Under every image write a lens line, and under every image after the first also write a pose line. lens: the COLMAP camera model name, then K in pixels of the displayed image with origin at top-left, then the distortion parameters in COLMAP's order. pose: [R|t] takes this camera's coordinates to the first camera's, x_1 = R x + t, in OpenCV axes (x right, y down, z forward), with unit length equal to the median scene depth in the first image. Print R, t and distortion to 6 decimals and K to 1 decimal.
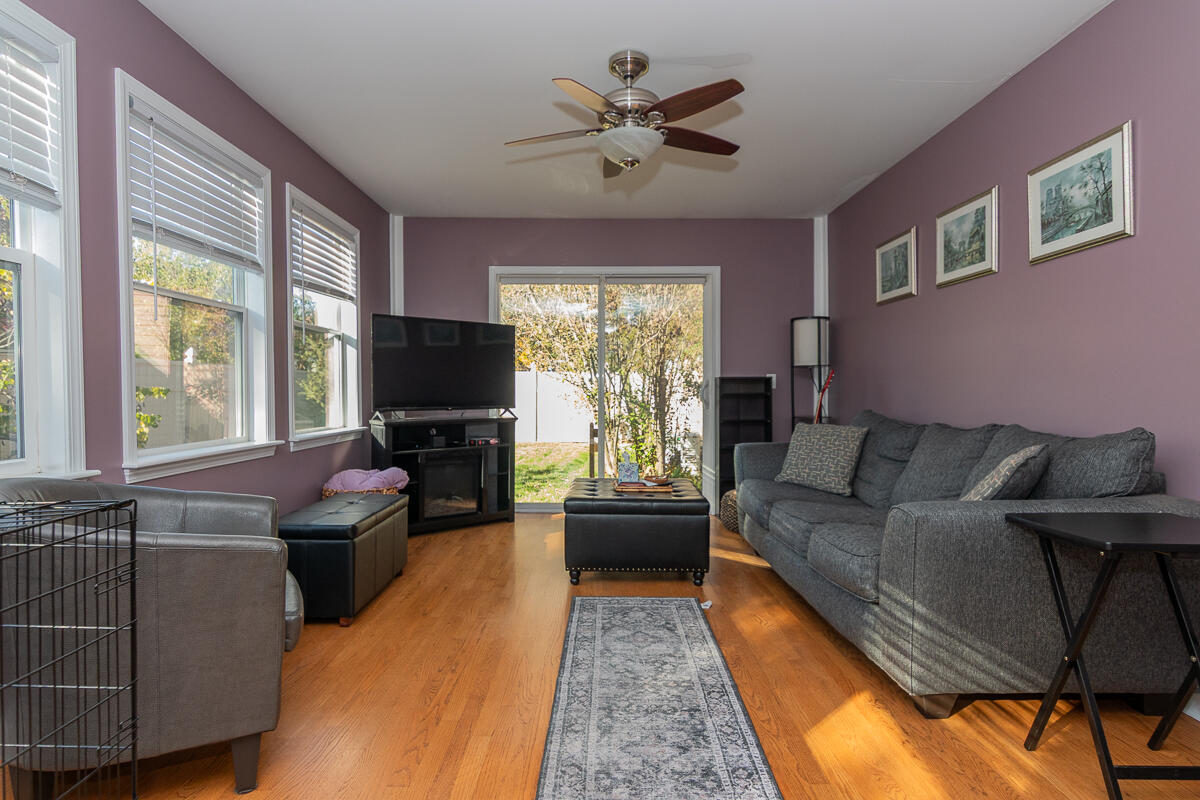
lens RADIAL K [[615.0, 0, 600.0], [0, 615.0, 400.0], [0, 0, 1]] dist [0.014435, 0.001123]
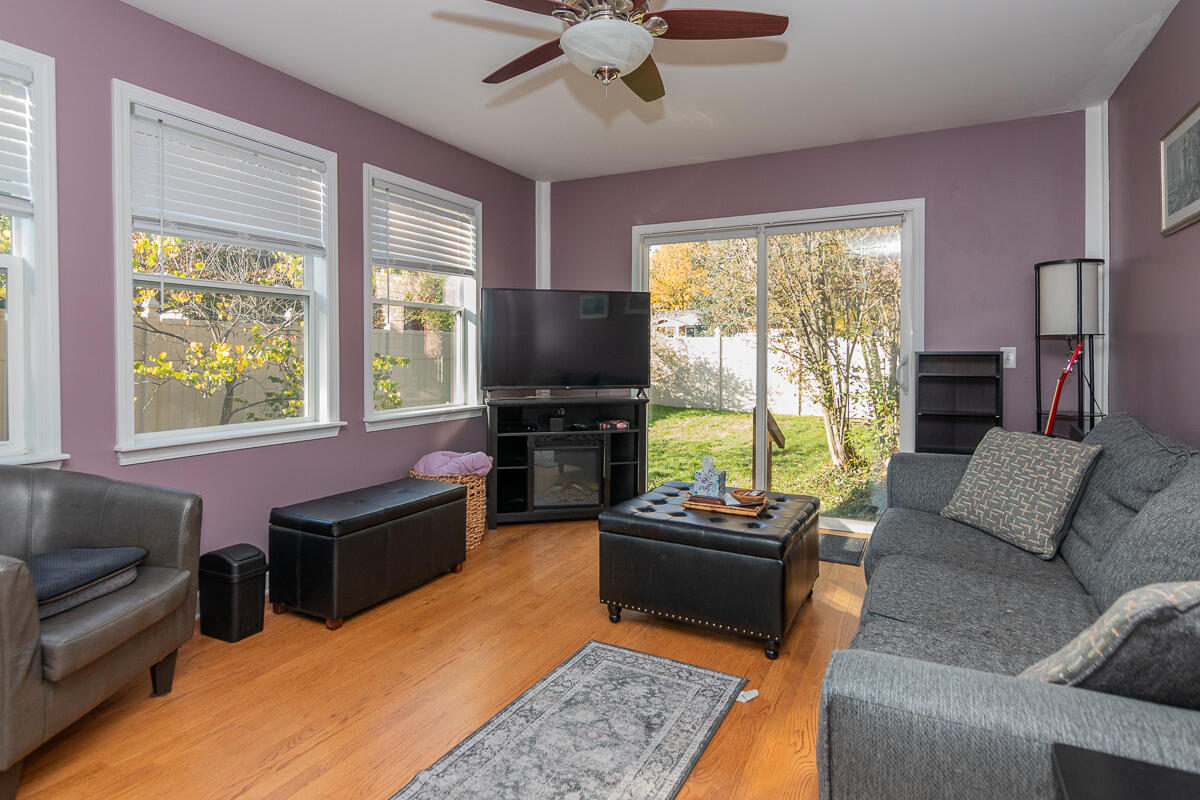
lens RADIAL K [[631.9, 0, 603.4], [0, 631.9, 363.2], [0, 0, 1]] dist [-0.001737, 0.000381]
pose [[0.890593, 0.008912, -0.454714, 0.310312], [-0.009644, 0.999953, 0.000711, -0.032583], [0.454699, 0.003752, 0.890637, 0.268488]]
